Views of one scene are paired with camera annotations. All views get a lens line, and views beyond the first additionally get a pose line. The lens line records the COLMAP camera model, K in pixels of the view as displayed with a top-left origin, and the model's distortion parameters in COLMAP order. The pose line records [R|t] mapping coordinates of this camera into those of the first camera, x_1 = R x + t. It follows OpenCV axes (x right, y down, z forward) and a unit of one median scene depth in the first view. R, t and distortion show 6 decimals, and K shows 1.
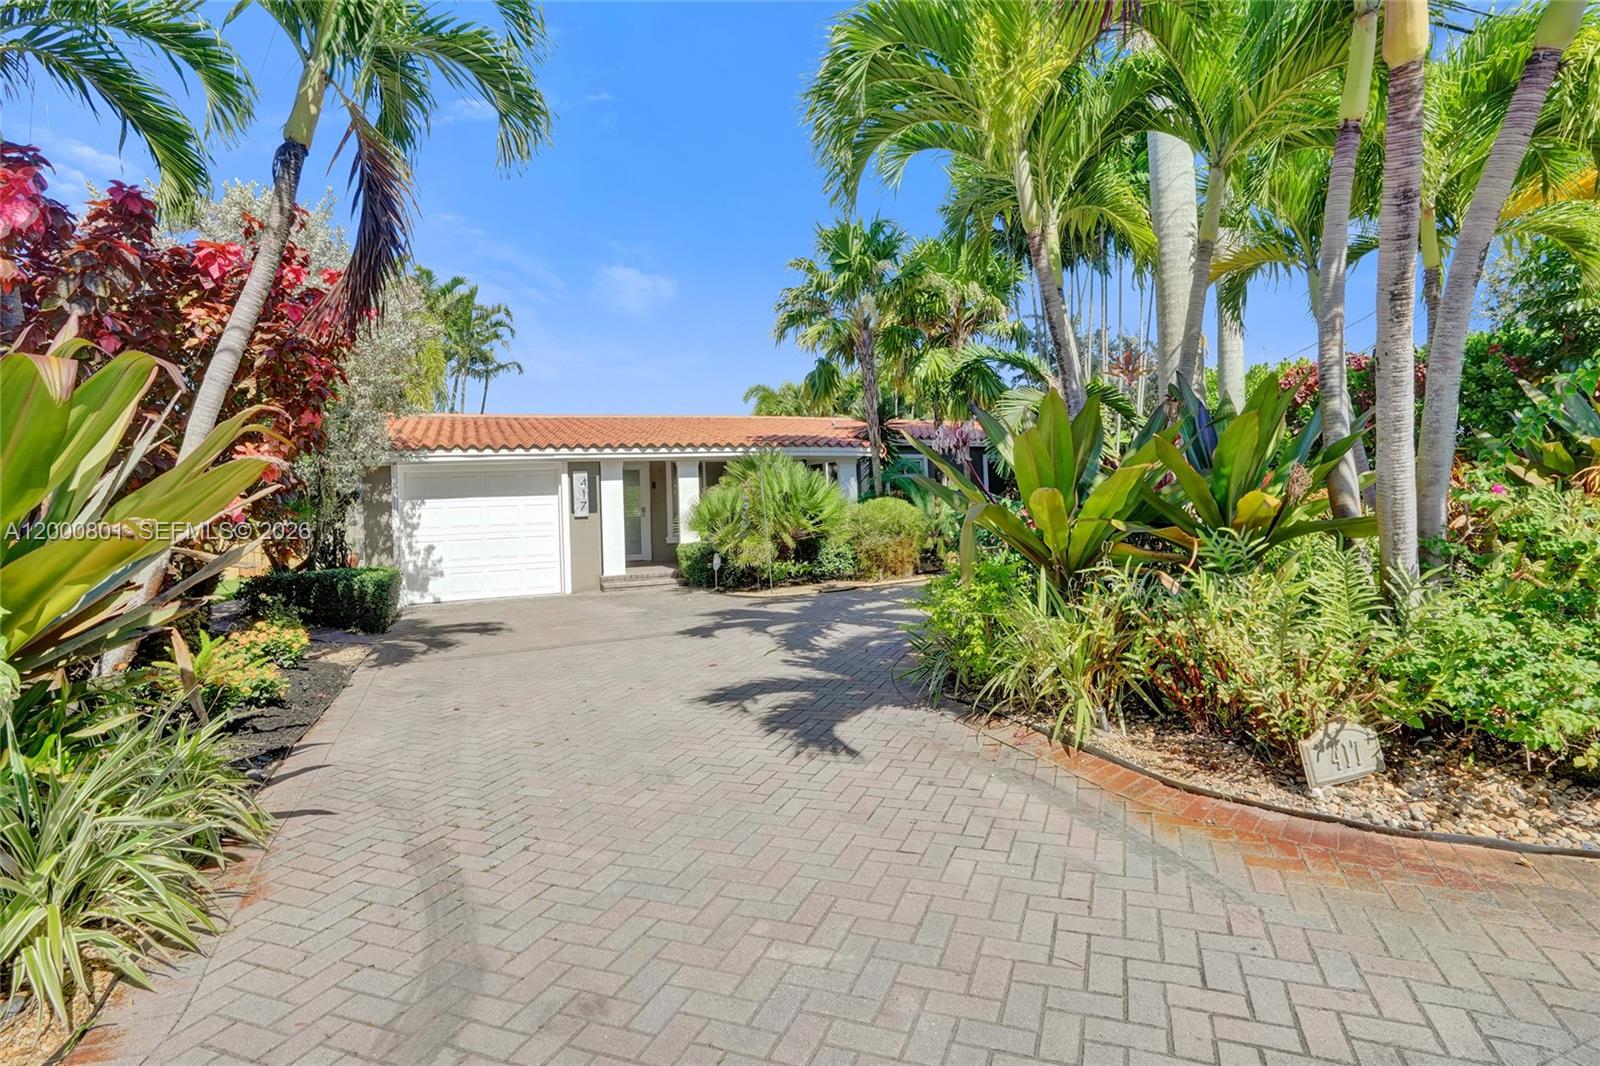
lens RADIAL K [[791.5, 0, 805.0], [0, 791.5, 484.2], [0, 0, 1]] dist [-0.061985, 0.036455]
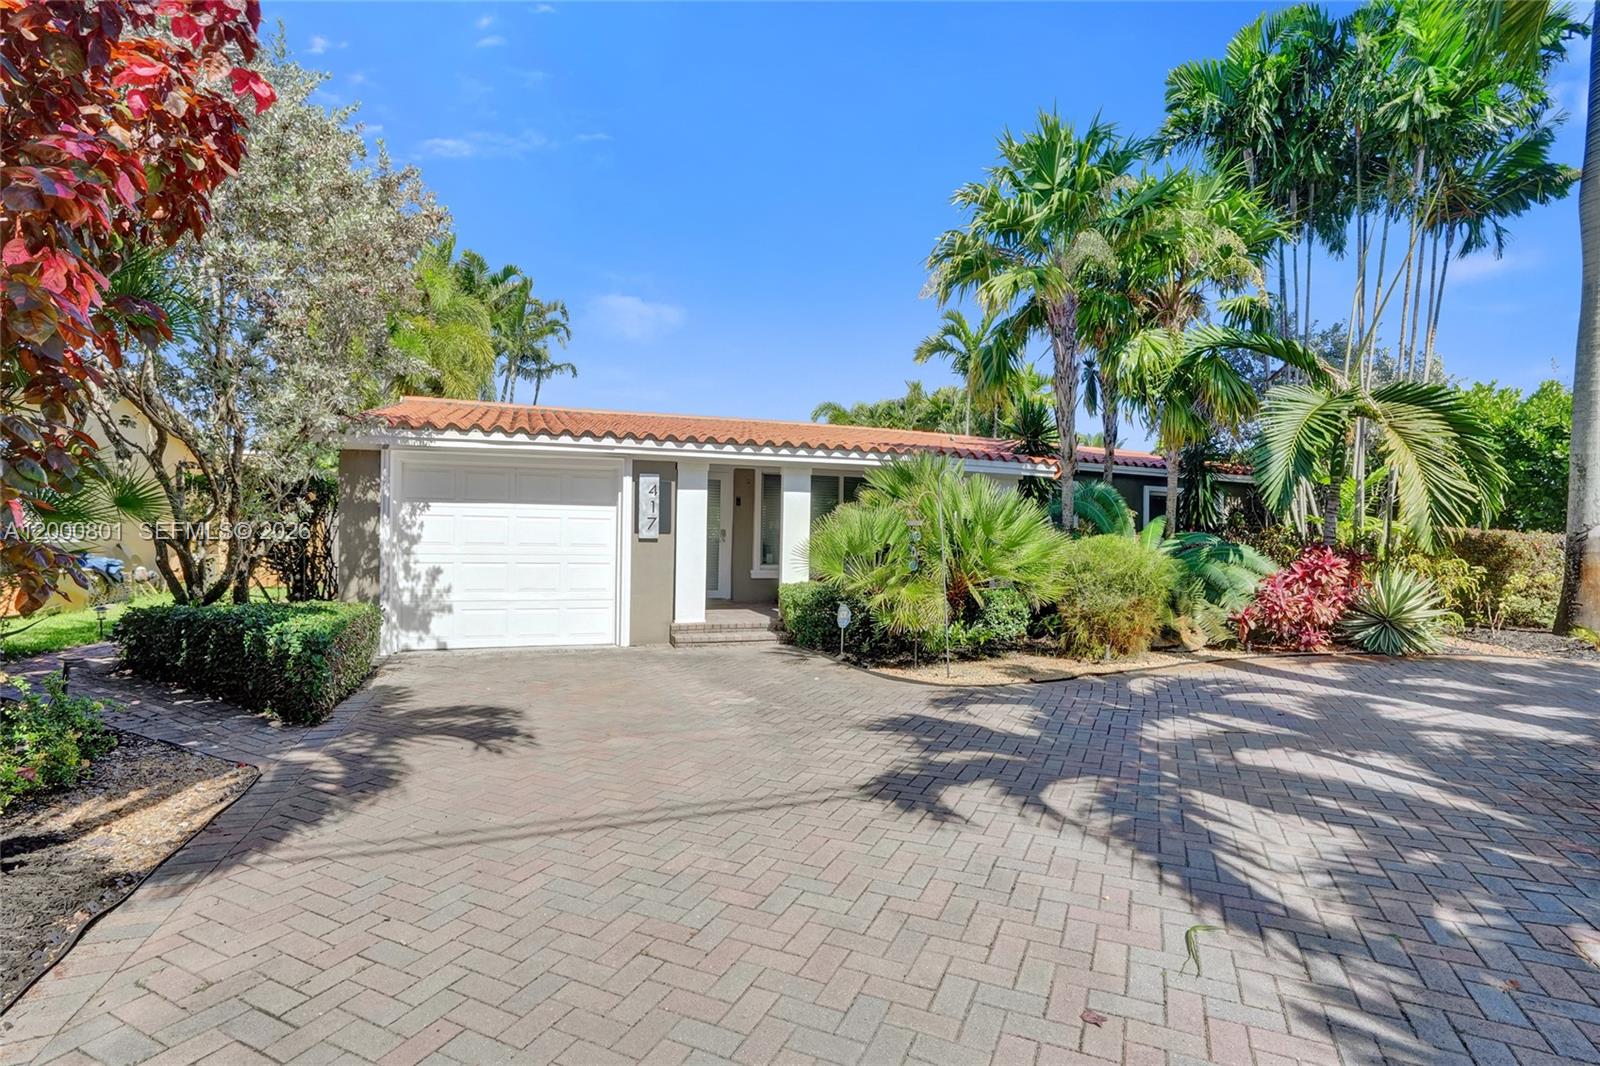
lens RADIAL K [[767.1, 0, 798.1], [0, 767.1, 537.5], [0, 0, 1]] dist [-0.054179, 0.032732]
pose [[0.996842, 0.055234, -0.057063, -0.110772], [-0.053400, 0.998022, 0.033183, 0.010582], [0.058783, -0.030031, 0.997819, 0.322908]]
